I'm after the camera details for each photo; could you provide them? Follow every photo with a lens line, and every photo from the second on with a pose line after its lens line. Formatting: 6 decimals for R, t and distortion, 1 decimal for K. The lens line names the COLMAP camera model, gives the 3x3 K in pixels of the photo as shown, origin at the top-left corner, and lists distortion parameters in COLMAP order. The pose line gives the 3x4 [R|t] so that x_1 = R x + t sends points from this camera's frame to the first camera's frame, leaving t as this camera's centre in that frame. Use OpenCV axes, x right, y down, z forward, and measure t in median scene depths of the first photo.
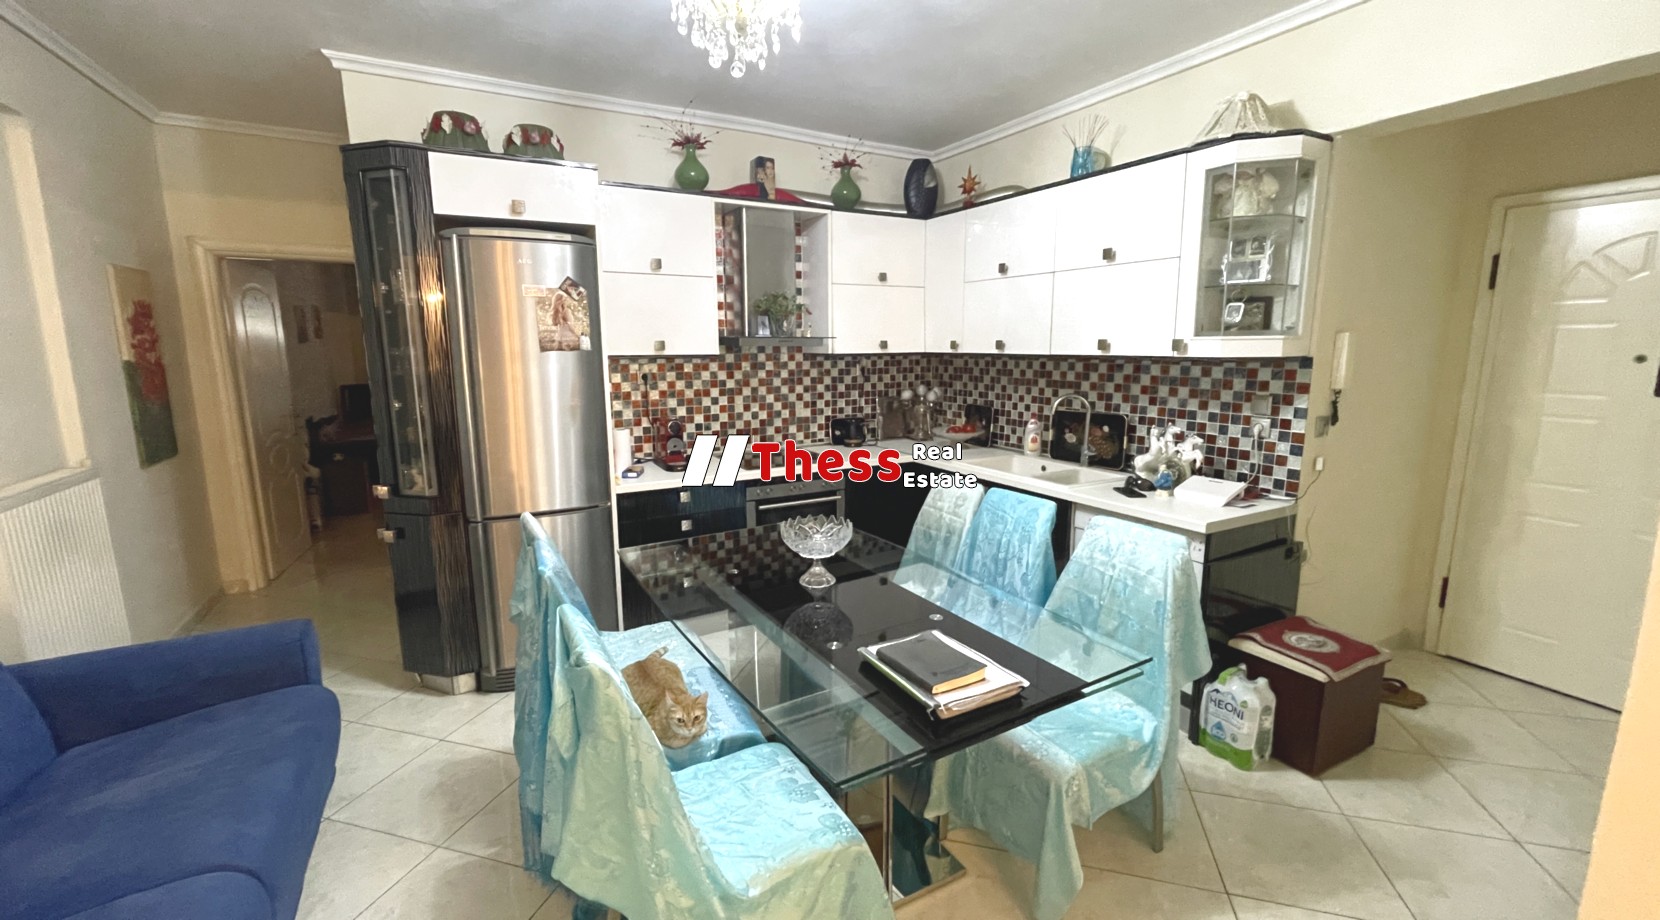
lens RADIAL K [[671.3, 0, 830.0], [0, 671.3, 460.0], [0, 0, 1]] dist [-0.007128, 0.005048]
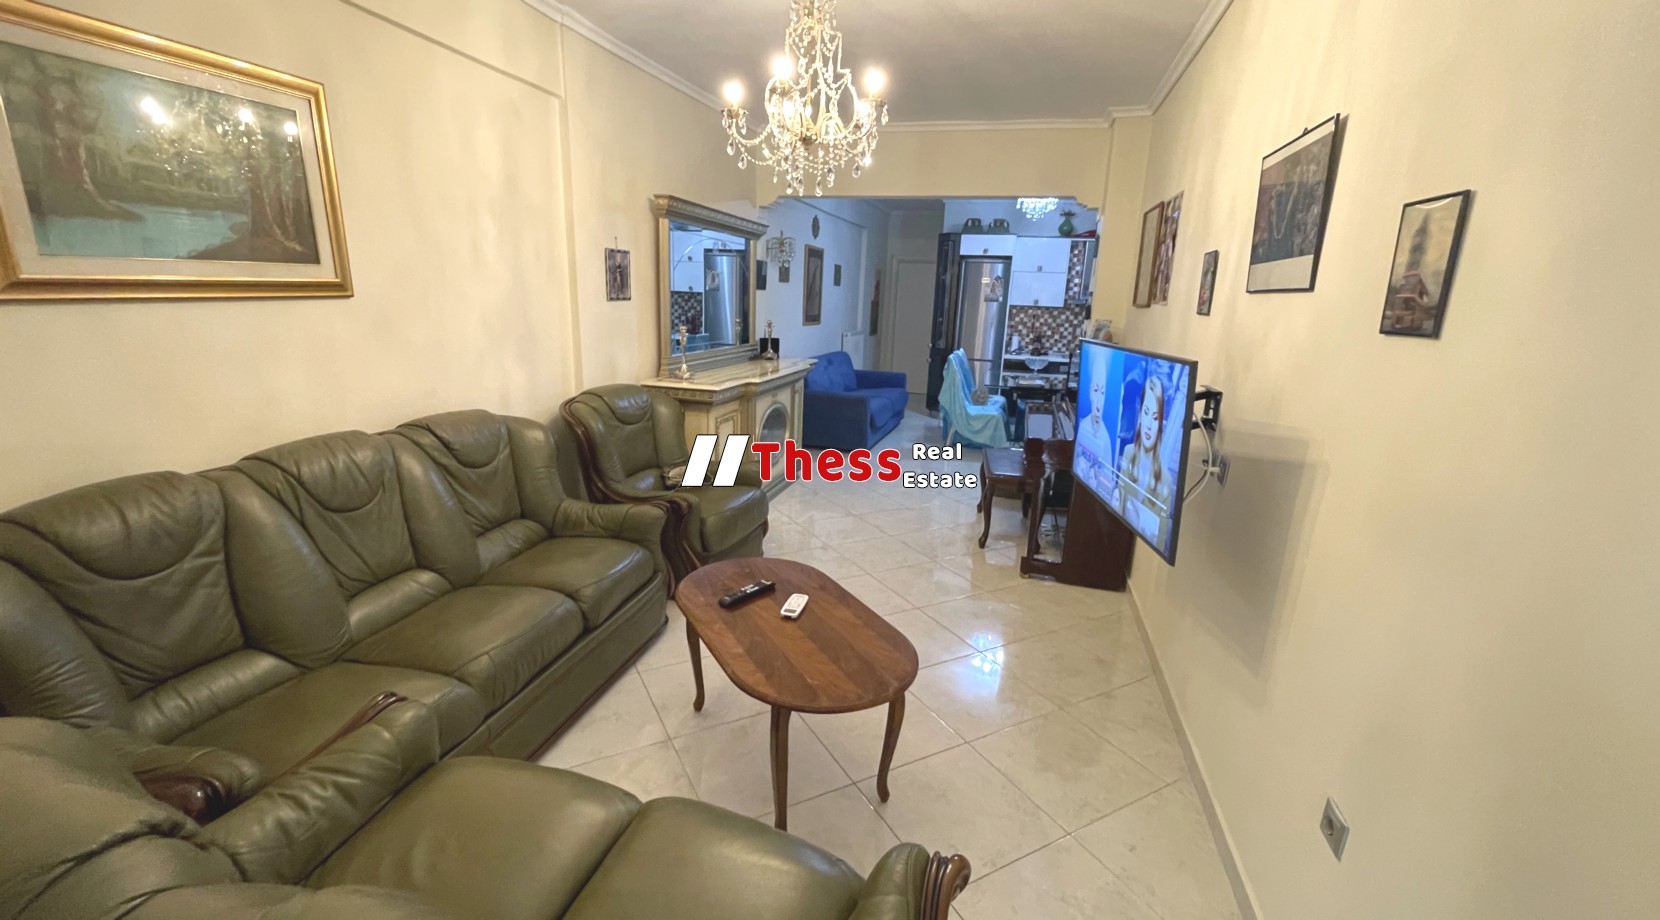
lens RADIAL K [[671.3, 0, 830.0], [0, 671.3, 460.0], [0, 0, 1]] dist [-0.007128, 0.005048]
pose [[0.704610, 0.198157, -0.681365, 0.900475], [-0.159754, 0.979865, 0.119764, 0.198509], [0.691378, 0.024464, 0.722079, -1.139144]]
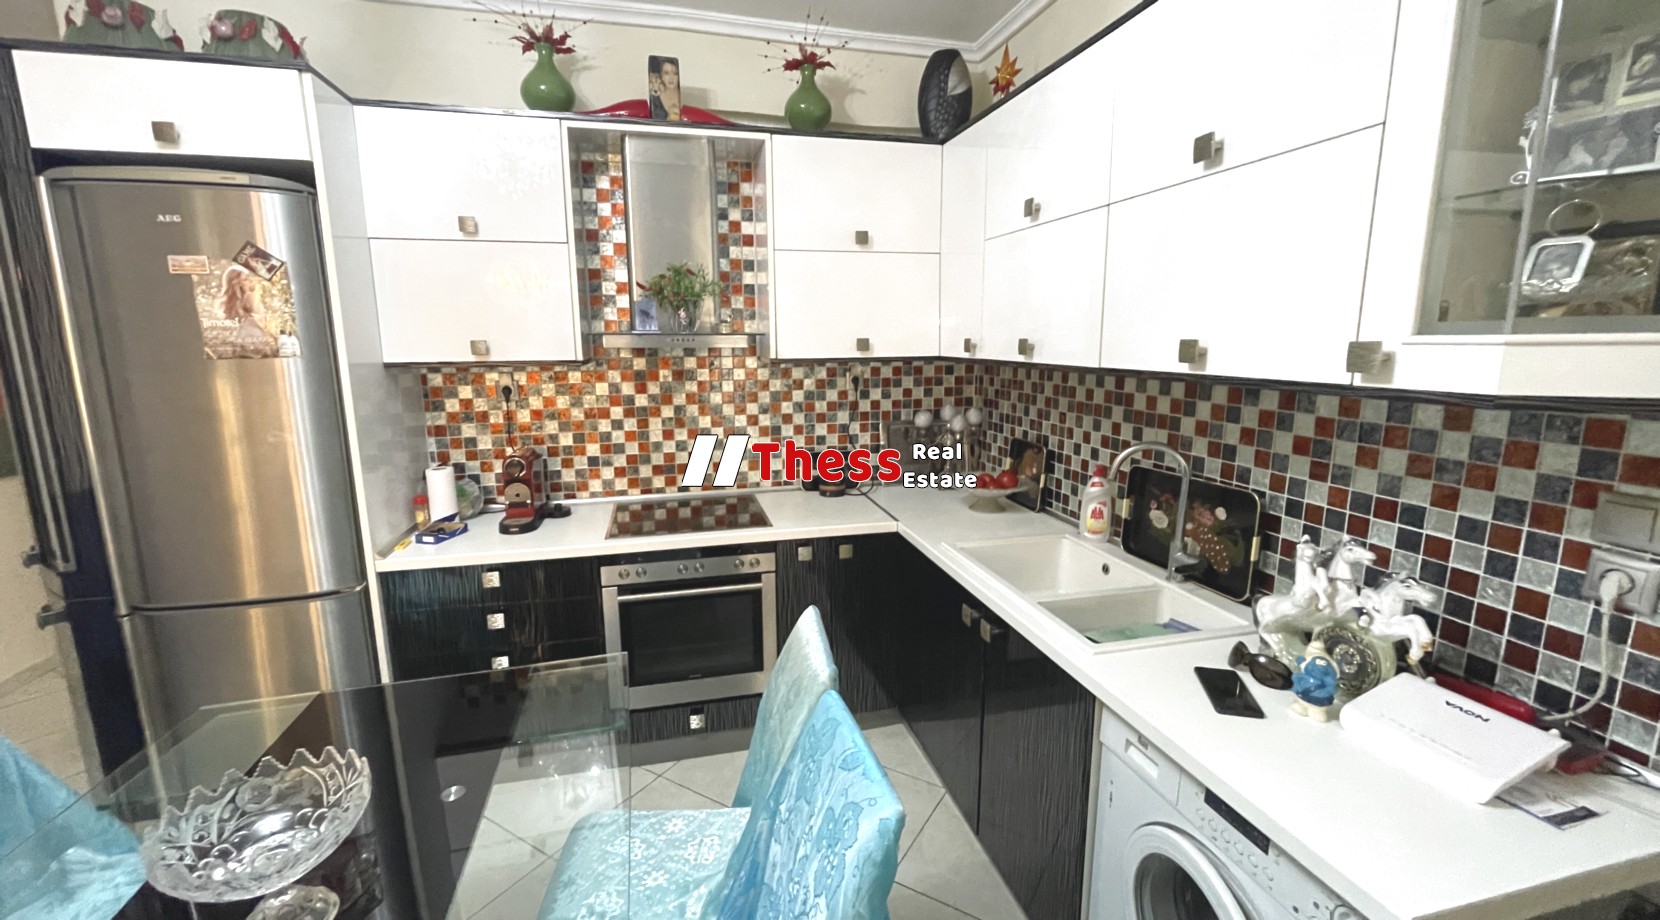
lens RADIAL K [[671.3, 0, 830.0], [0, 671.3, 460.0], [0, 0, 1]] dist [-0.007128, 0.005048]
pose [[0.964027, 0.046822, -0.261648, 0.242514], [-0.043634, 0.998886, 0.017983, -0.078564], [0.262199, -0.005919, 0.964996, 0.407694]]
